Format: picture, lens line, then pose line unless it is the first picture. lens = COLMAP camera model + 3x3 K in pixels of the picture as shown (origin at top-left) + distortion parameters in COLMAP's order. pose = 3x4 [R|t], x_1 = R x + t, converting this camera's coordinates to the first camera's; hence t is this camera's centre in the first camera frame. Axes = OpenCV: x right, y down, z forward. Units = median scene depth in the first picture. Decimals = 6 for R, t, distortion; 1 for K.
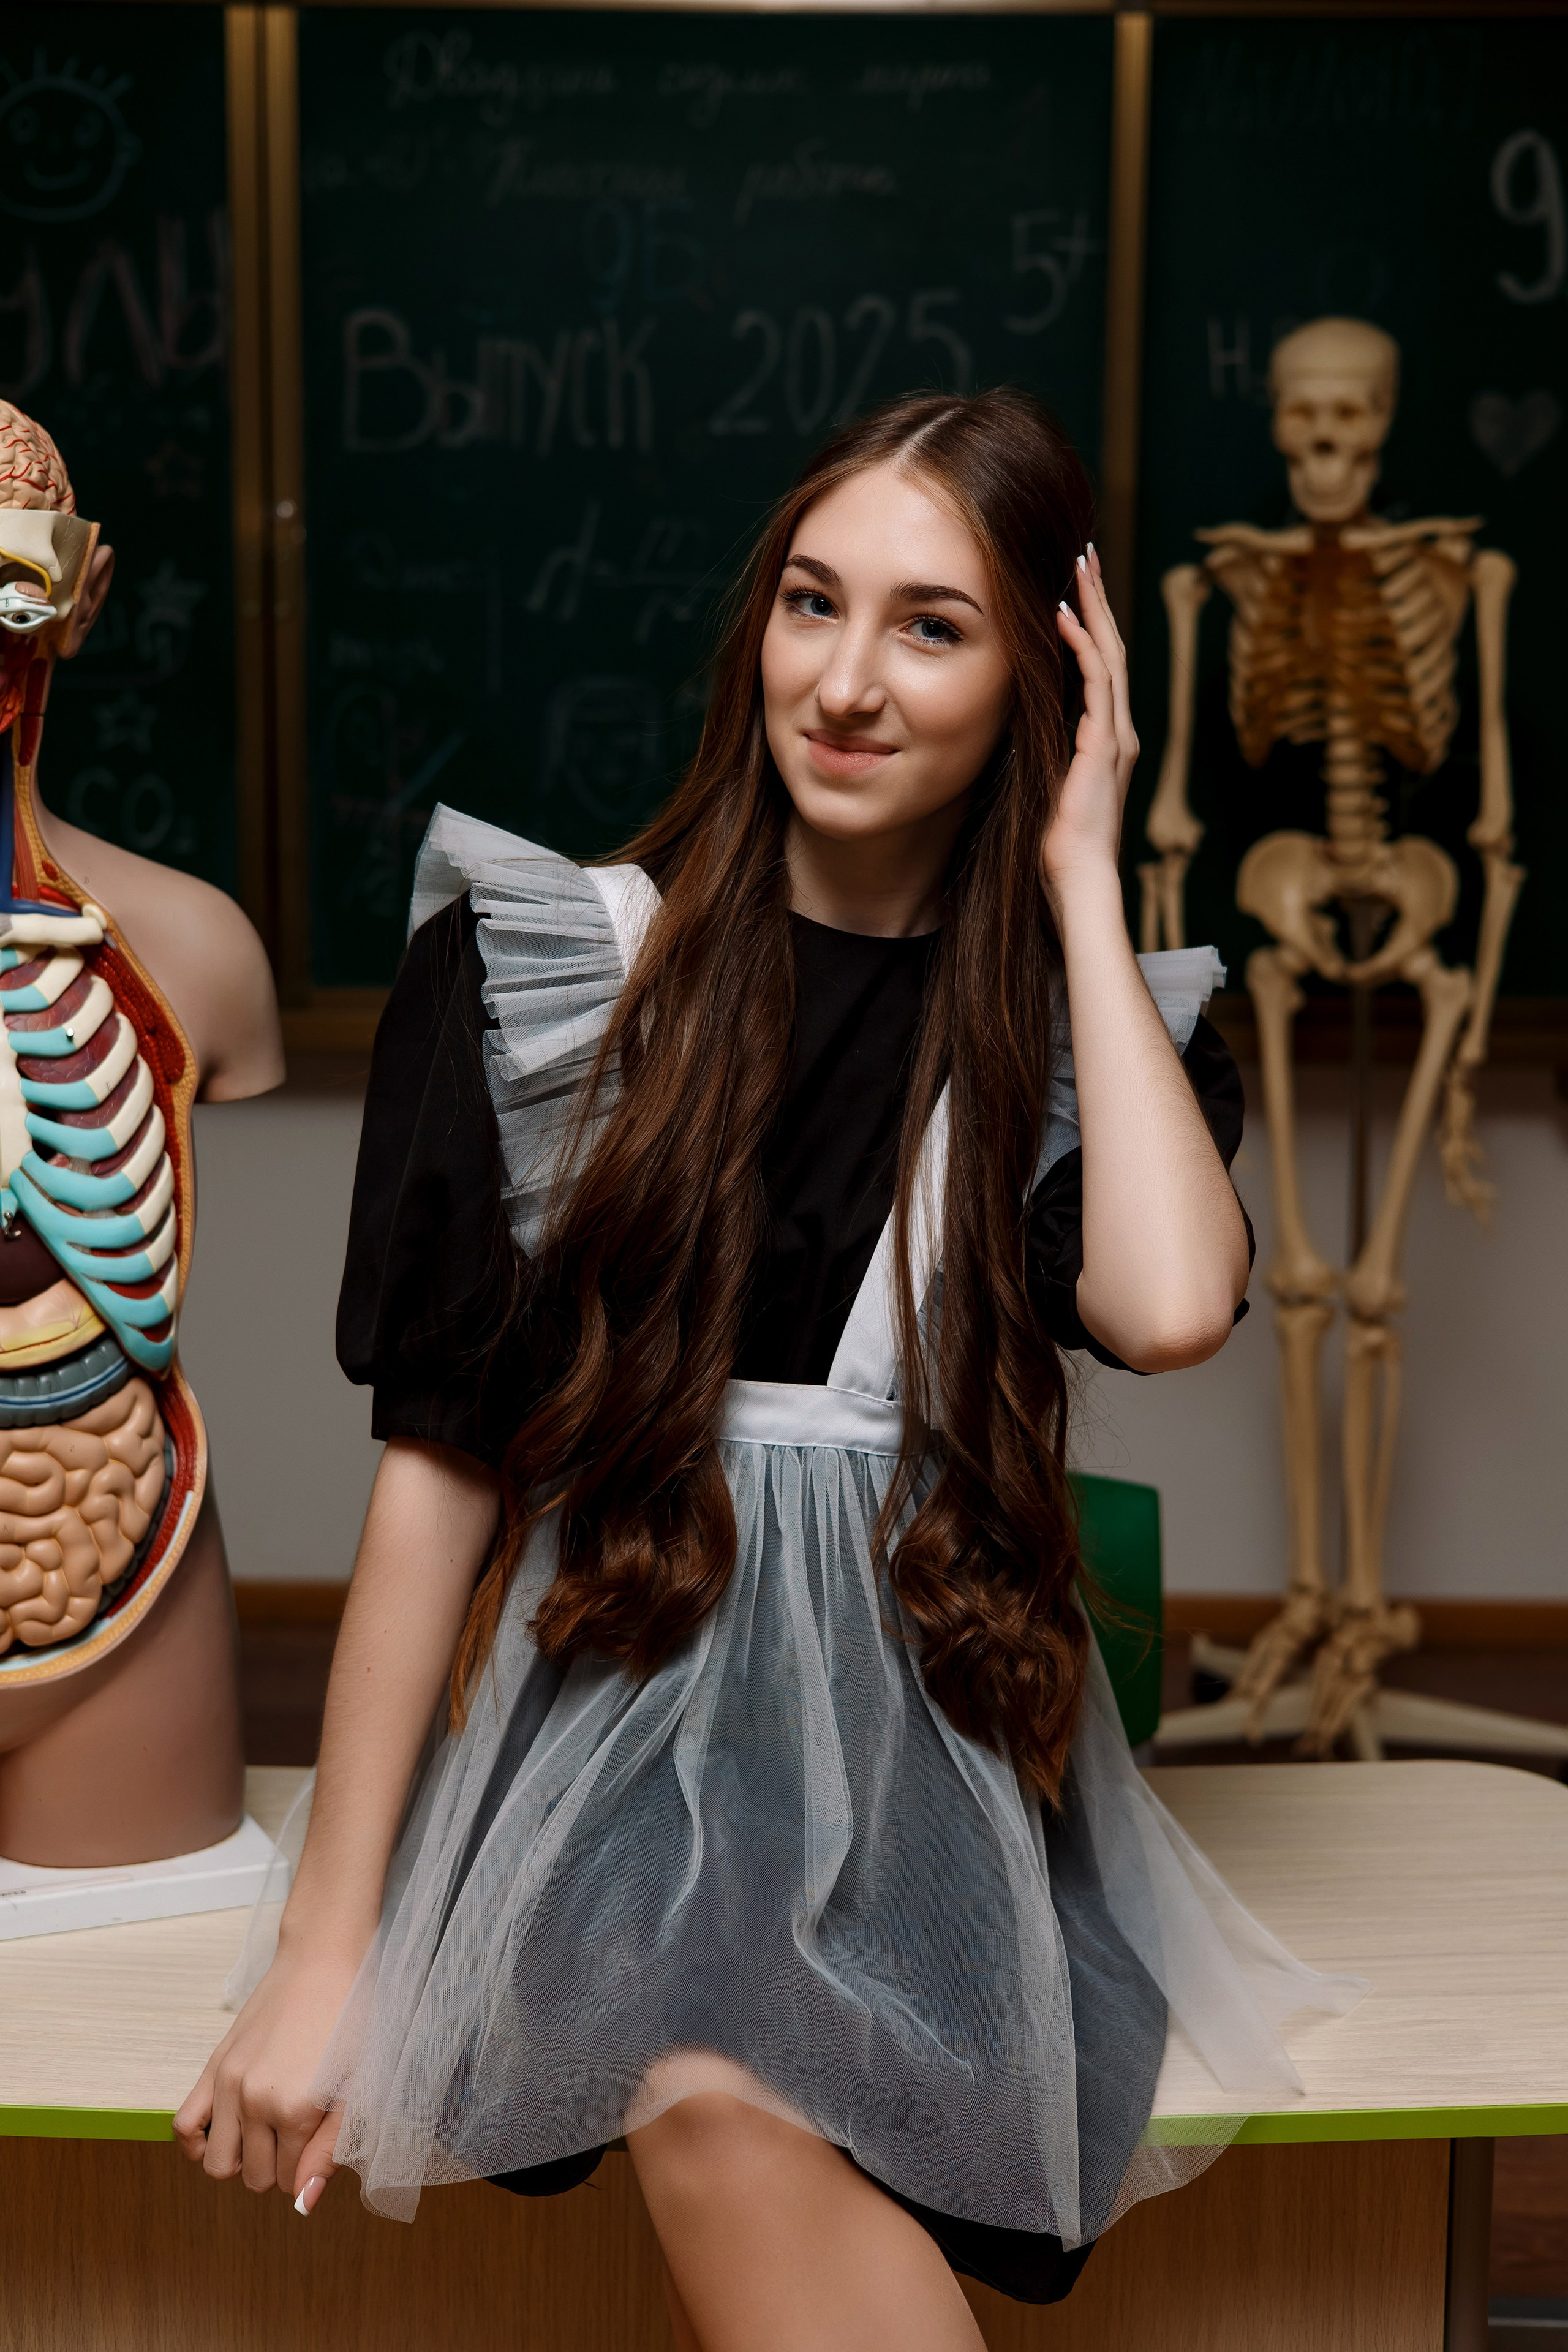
lens RADIAL K [[3234.9, 0, 812.9], [0, 3234.9, 1176.8], [0, 0, 1]] dist [0.028899, -0.038536]
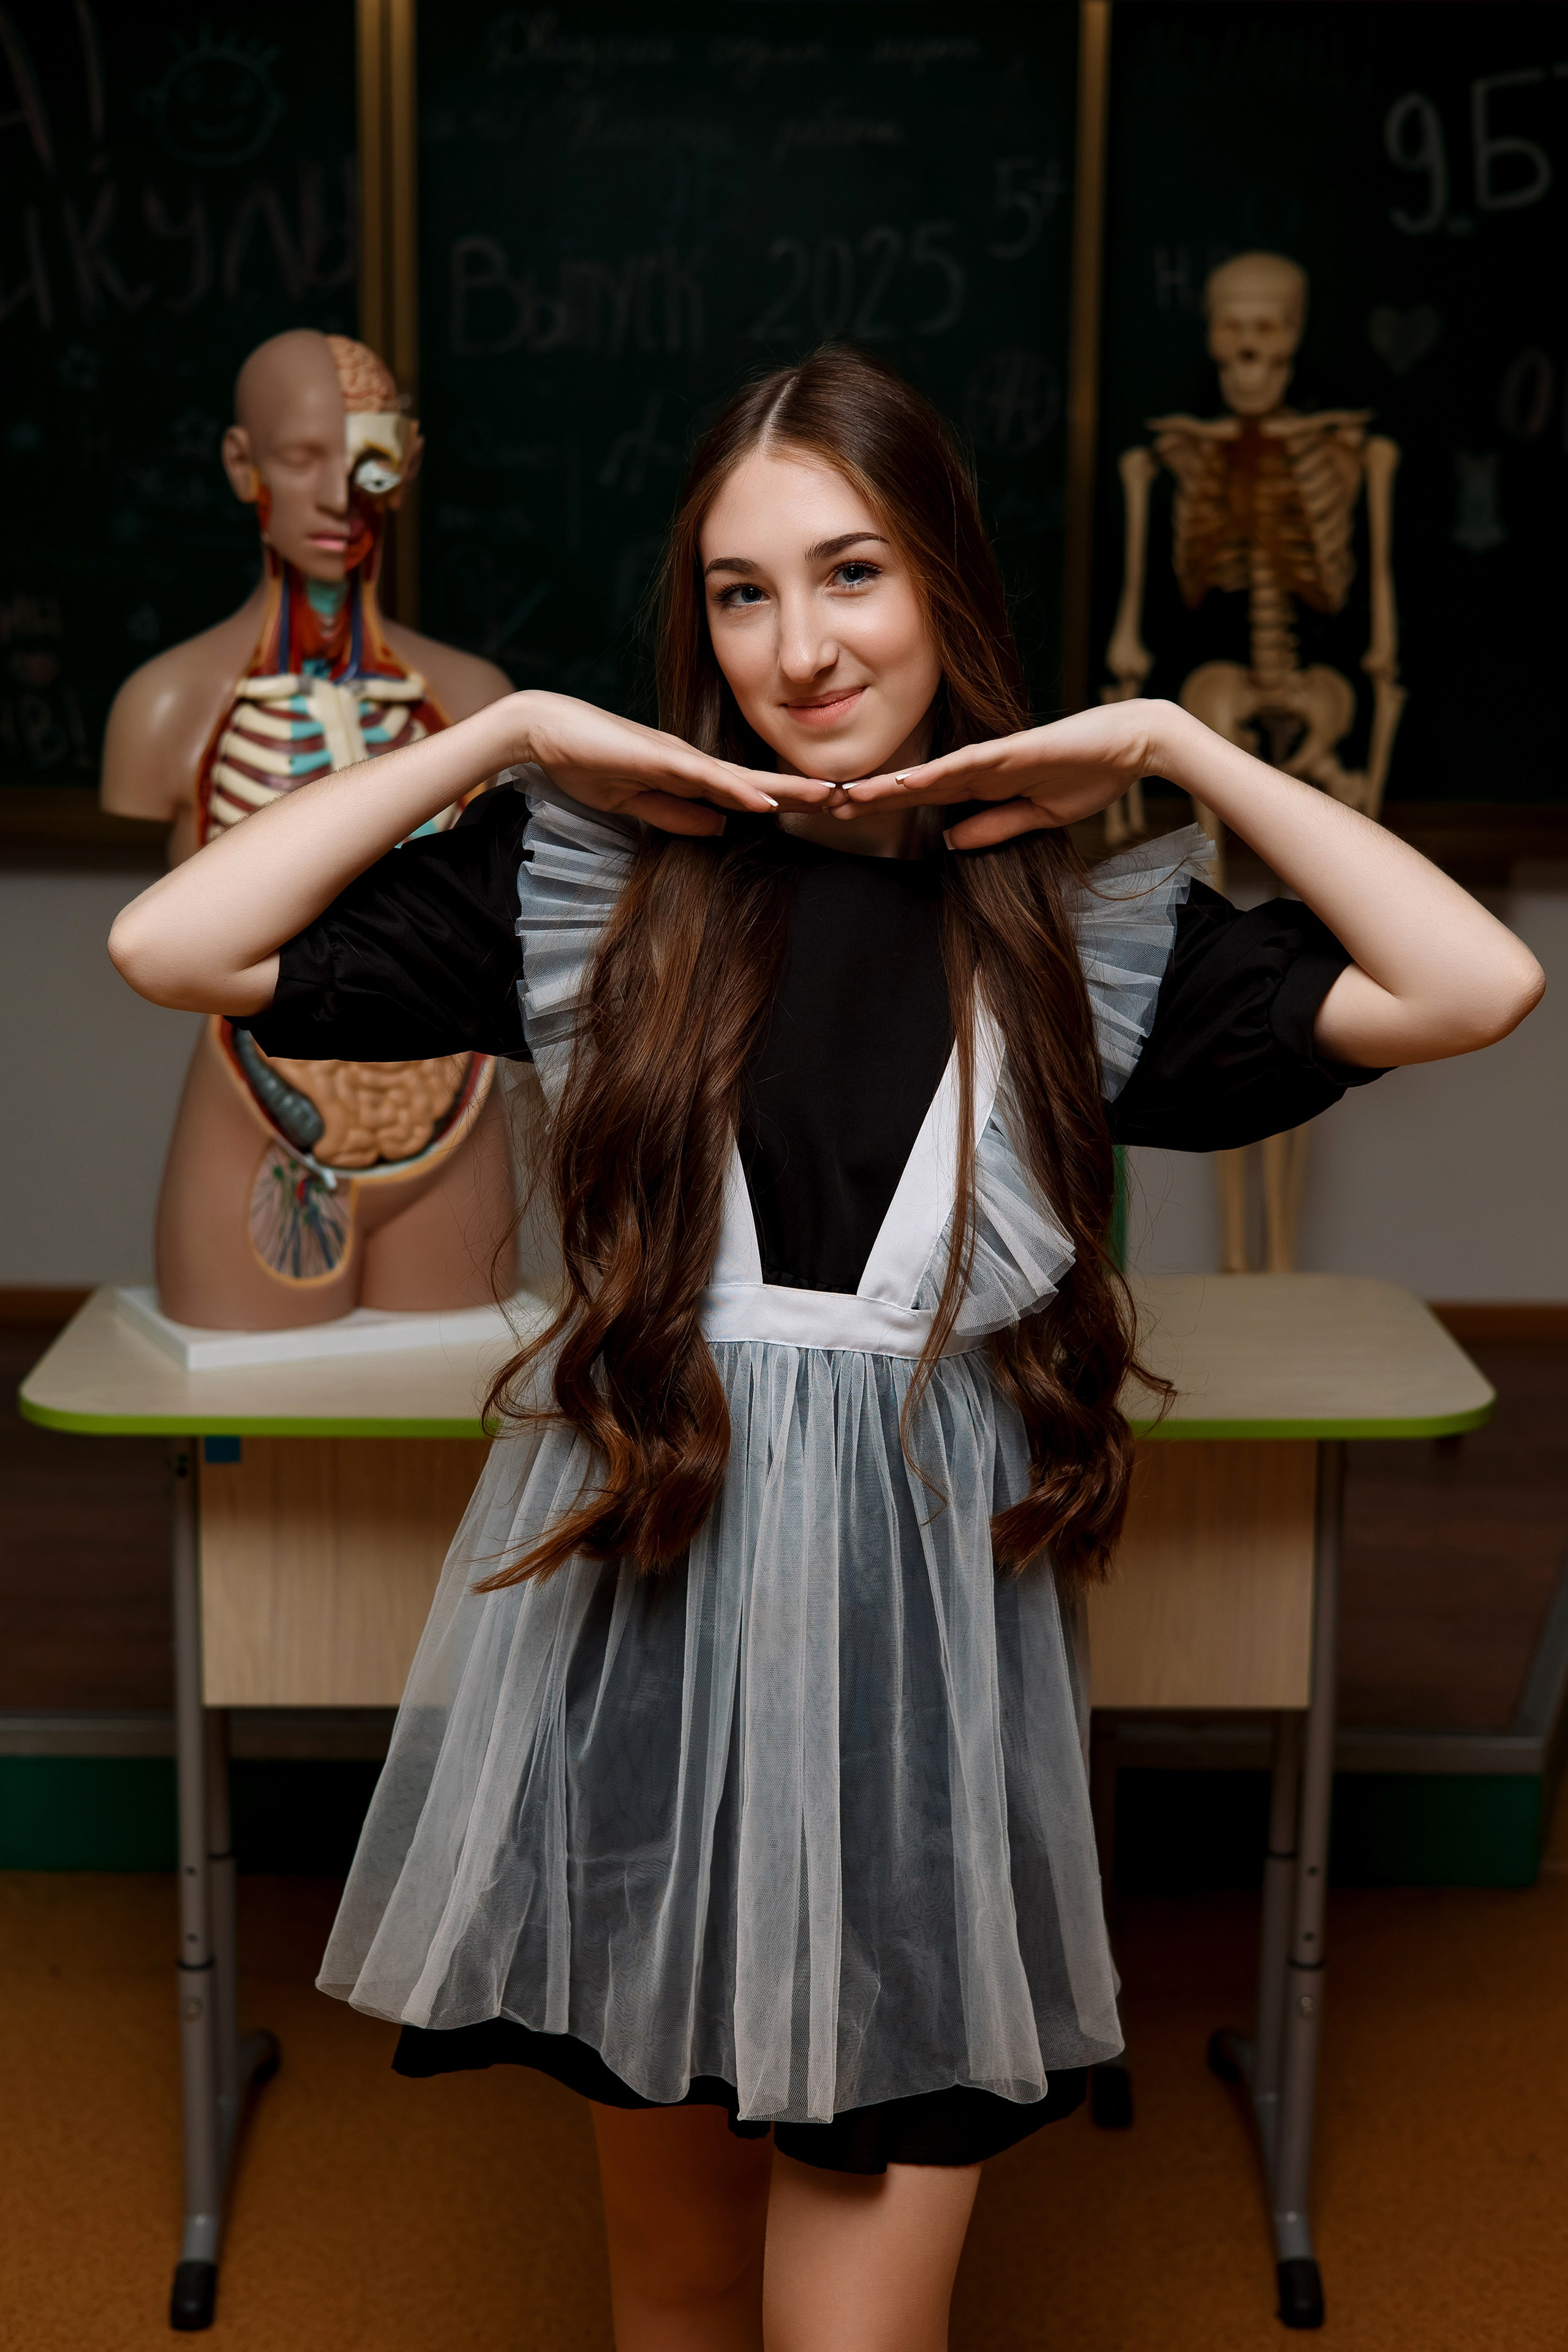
lens RADIAL K [[3430.2, 0, 784.0], [0, 3430.2, 1176.0], [0, 0, 1]] dist [-0.031591, 0.195266]
pose [[0.999897, -0.001903, 0.014205, -0.041096], [0.001563, 0.999713, 0.023921, 0.060509], [-0.014246, -0.023896, 0.999613, -0.327658]]
